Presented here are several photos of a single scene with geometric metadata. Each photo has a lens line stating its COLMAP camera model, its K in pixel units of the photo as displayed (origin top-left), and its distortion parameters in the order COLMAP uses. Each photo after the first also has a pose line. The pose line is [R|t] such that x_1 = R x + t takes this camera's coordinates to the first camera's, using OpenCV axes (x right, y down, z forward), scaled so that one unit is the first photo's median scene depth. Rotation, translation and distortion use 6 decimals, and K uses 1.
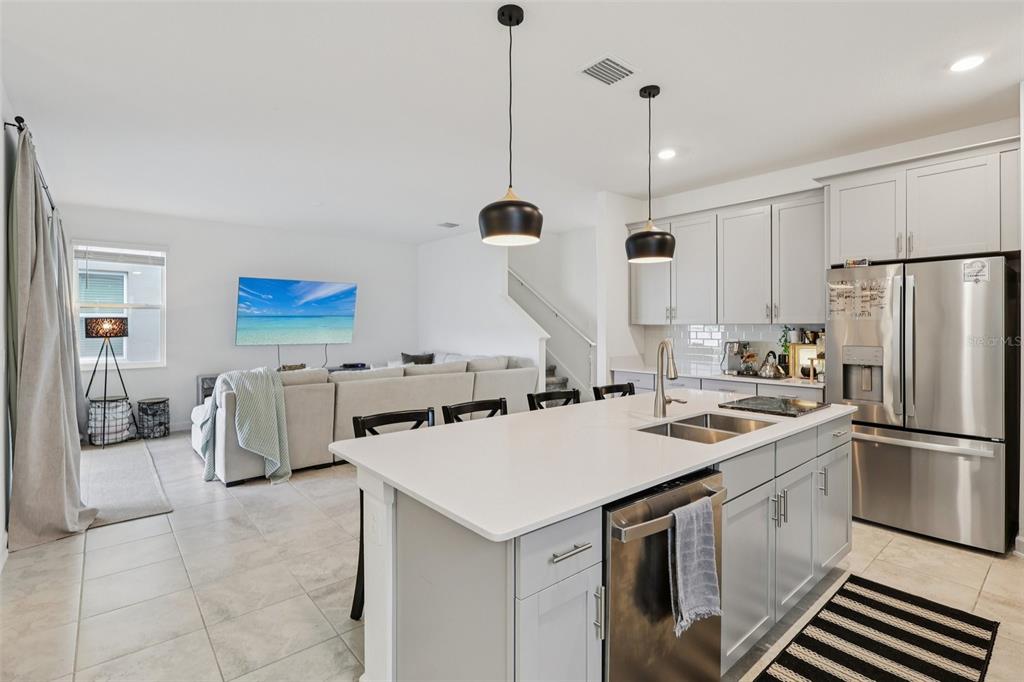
lens RADIAL K [[482.2, 0, 512.0], [0, 482.2, 341.0], [0, 0, 1]] dist [-0.000710, -0.000100]
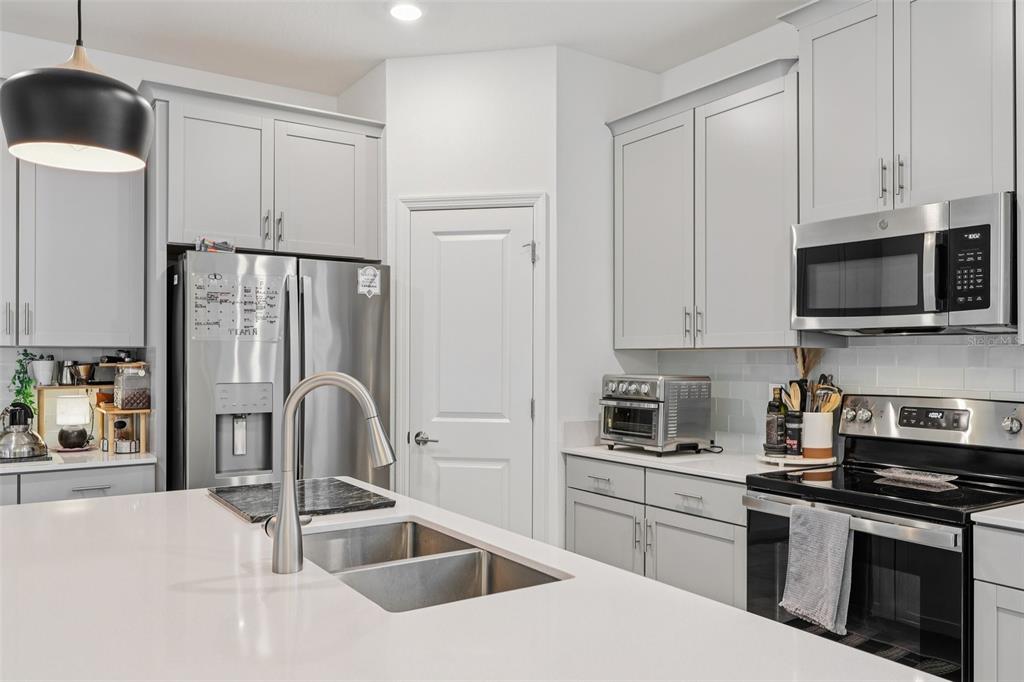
lens RADIAL K [[776.7, 0, 512.0], [0, 776.7, 341.0], [0, 0, 1]] dist [-0.008238, -0.005190]
pose [[0.114416, 0.014367, 0.993329, -0.210657], [0.029545, 0.999404, -0.017857, -0.015319], [-0.992994, 0.031391, 0.113923, 0.534219]]
